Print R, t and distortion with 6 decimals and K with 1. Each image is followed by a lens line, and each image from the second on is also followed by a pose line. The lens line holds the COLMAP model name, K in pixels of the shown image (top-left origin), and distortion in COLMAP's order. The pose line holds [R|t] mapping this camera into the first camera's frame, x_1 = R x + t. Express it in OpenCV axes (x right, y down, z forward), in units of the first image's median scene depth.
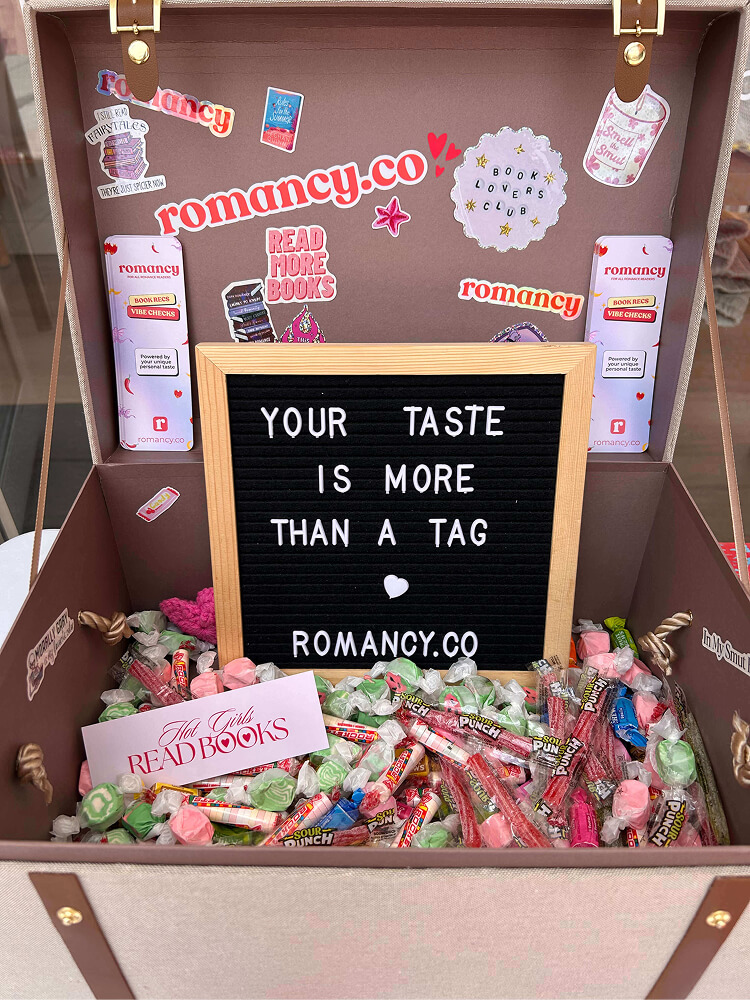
lens RADIAL K [[774.7, 0, 361.6], [0, 774.7, 501.3], [0, 0, 1]] dist [0.008551, -0.015946]
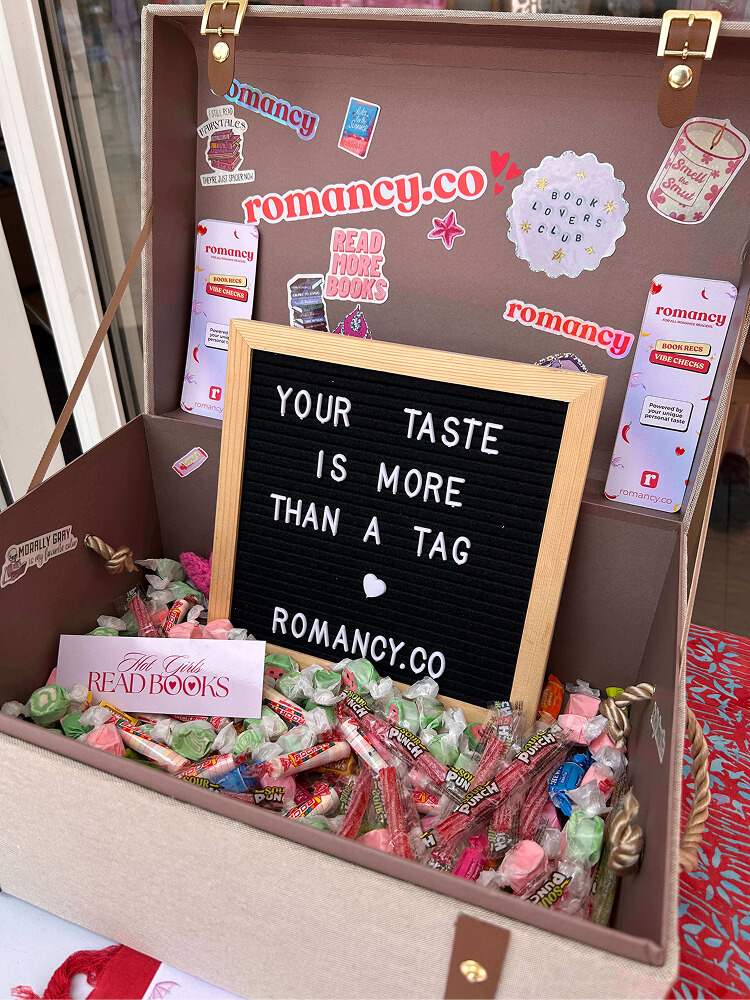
lens RADIAL K [[774.7, 0, 374.0], [0, 774.7, 504.8], [0, 0, 1]] dist [0.008551, -0.015946]
pose [[0.935750, 0.209069, -0.284012, 0.317152], [-0.227832, 0.973095, -0.034327, 0.042952], [0.269194, 0.096829, 0.958206, 0.032503]]
